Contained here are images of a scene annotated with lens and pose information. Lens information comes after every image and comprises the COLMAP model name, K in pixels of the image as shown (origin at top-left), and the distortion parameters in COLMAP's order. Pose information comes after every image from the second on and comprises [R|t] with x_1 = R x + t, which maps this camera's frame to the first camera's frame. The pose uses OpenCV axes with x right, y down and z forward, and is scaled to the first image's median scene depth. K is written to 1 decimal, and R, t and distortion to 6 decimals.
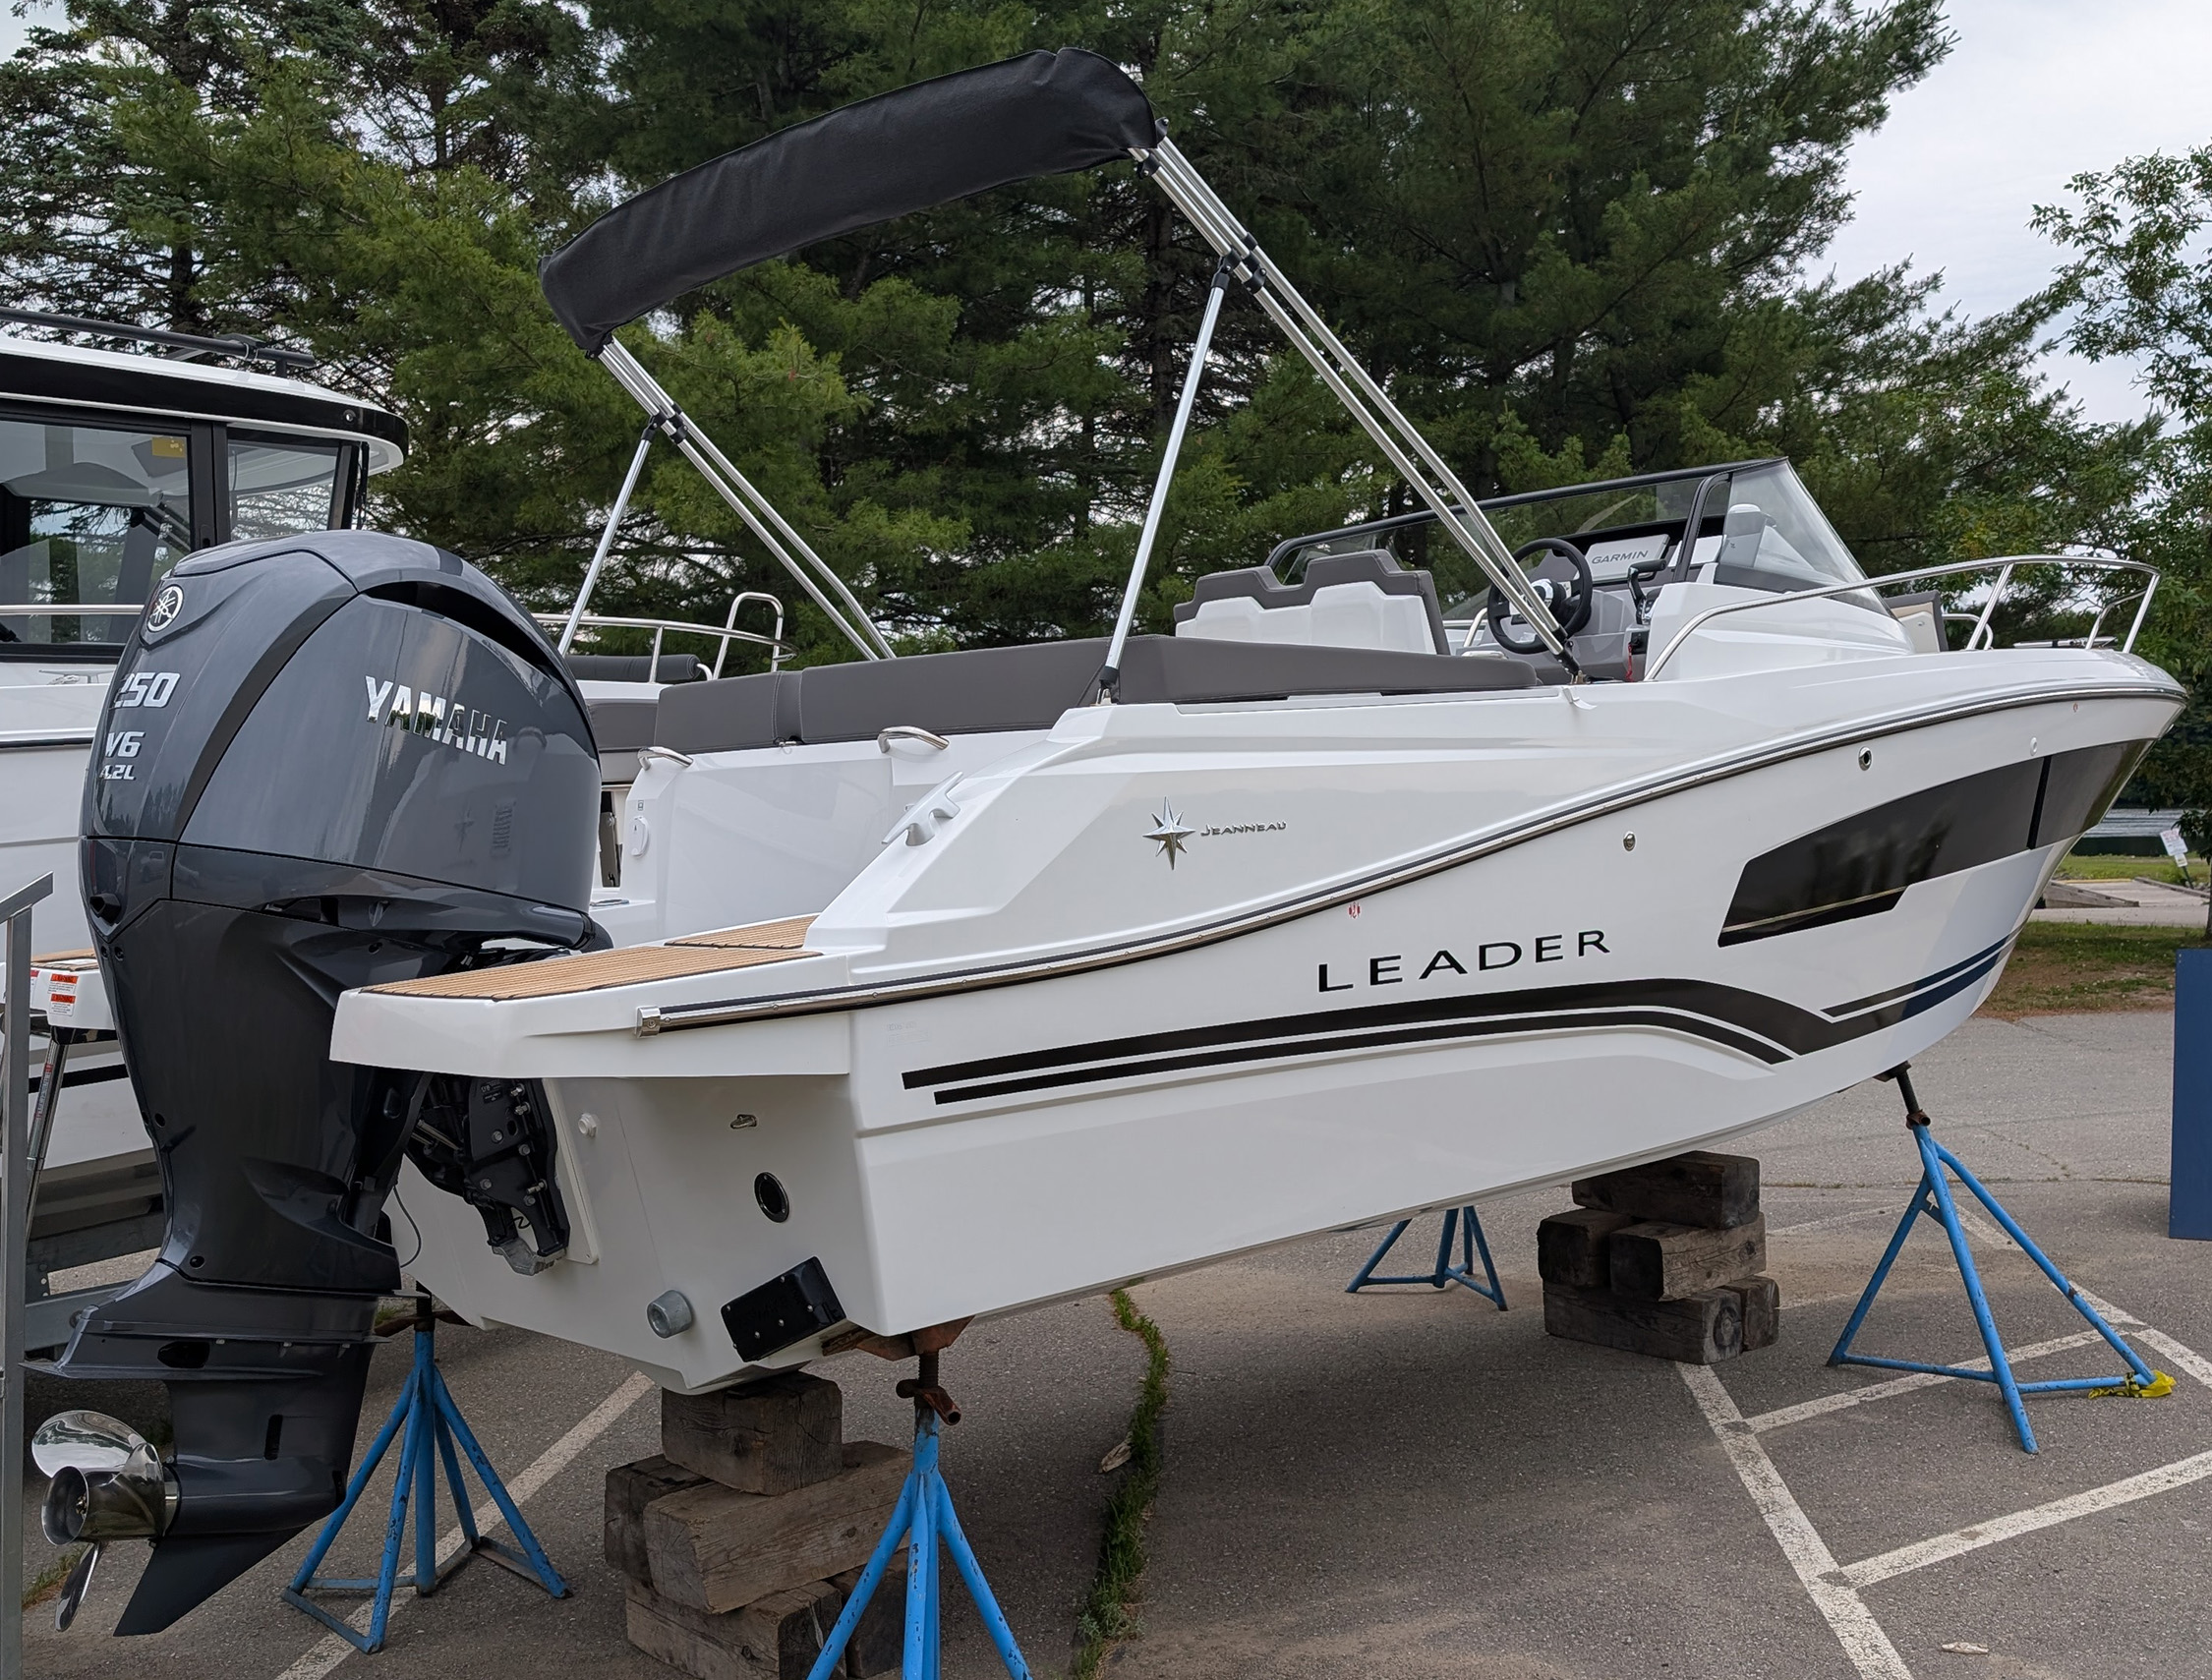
lens RADIAL K [[1675.0, 0, 1106.0], [0, 1675.0, 840.0], [0, 0, 1]] dist [0.003299, 0.002319]
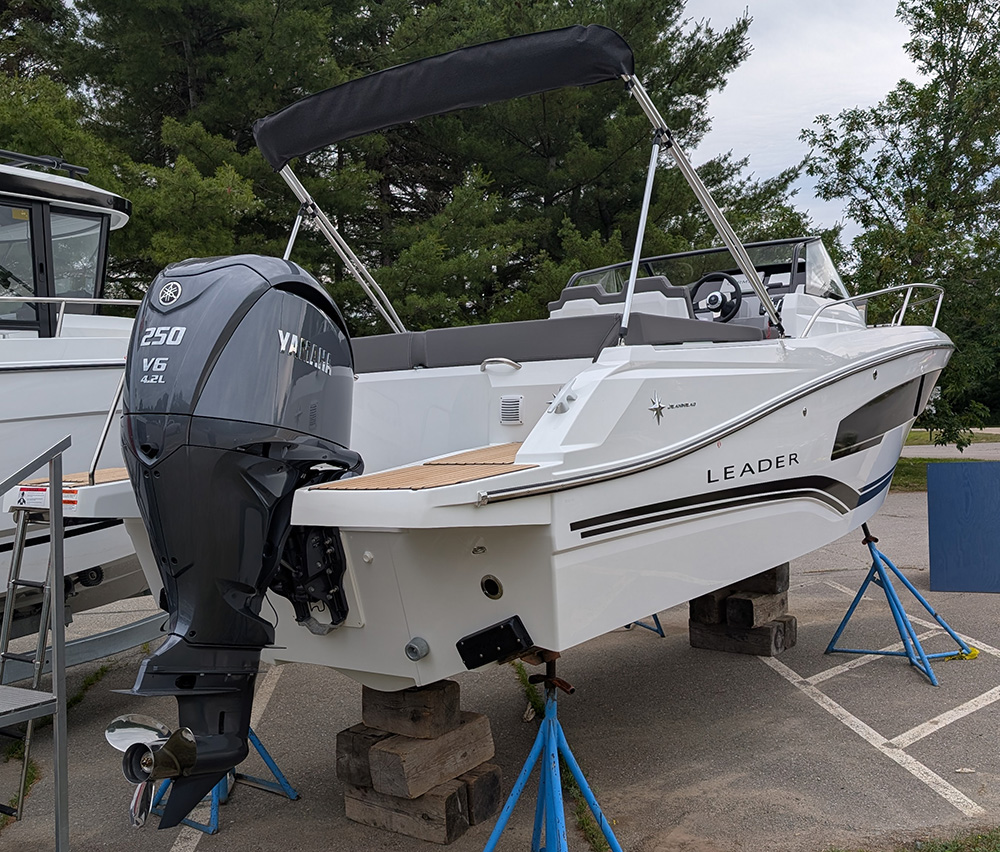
lens RADIAL K [[812.1, 0, 449.5], [0, 812.1, 438.4], [0, 0, 1]] dist [0.031537, -0.044944]
pose [[0.989770, -0.015111, 0.141868, -0.278878], [0.012907, 0.999781, 0.016448, 0.011340], [-0.142085, -0.014448, 0.989749, 0.025563]]
